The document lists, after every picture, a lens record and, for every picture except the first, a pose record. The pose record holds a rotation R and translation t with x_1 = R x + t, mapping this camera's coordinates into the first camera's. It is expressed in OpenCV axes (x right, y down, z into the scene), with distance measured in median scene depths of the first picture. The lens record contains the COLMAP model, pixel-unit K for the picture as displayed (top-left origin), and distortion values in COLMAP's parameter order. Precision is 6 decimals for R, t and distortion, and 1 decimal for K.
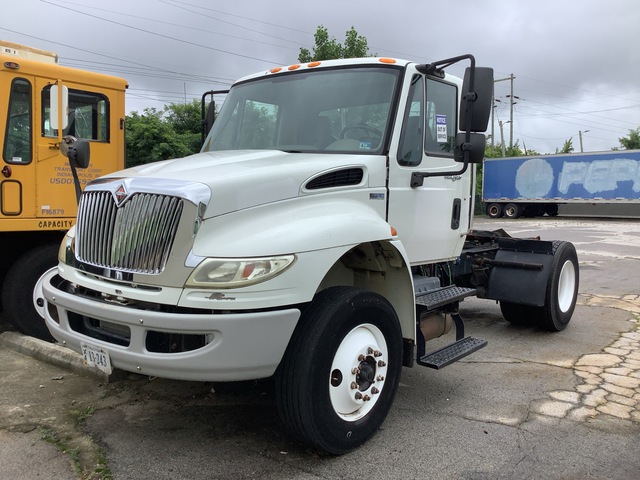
lens RADIAL K [[581.5, 0, 320.0], [0, 581.5, 240.0], [0, 0, 1]] dist [0.000940, 0.000017]
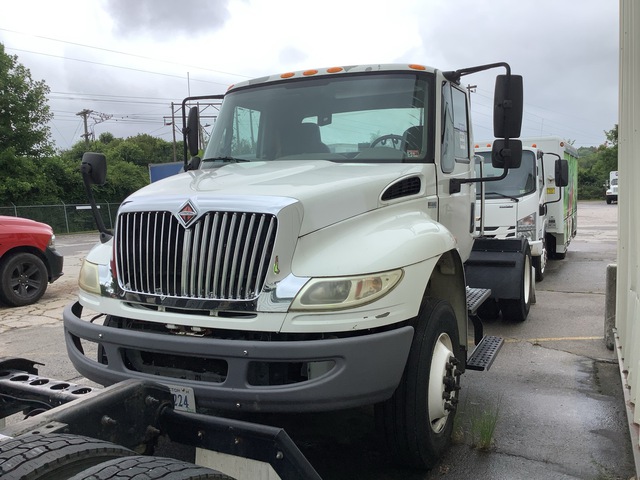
lens RADIAL K [[592.1, 0, 320.0], [0, 592.1, 240.0], [0, 0, 1]] dist [0.002267, 0.000381]
pose [[0.975165, -0.052682, 0.215125, -0.310460], [0.054359, 0.998520, -0.001883, -0.023081], [-0.214707, 0.013530, 0.976585, 0.055483]]
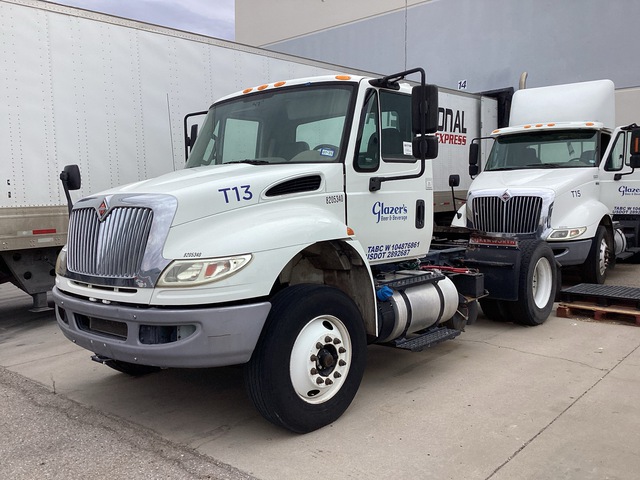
lens RADIAL K [[581.5, 0, 320.0], [0, 581.5, 240.0], [0, 0, 1]] dist [0.000940, 0.000017]
pose [[0.998417, -0.046588, -0.031498, 0.102061], [0.045890, 0.998693, -0.022522, 0.023130], [0.032506, 0.021041, 0.999250, -0.102710]]
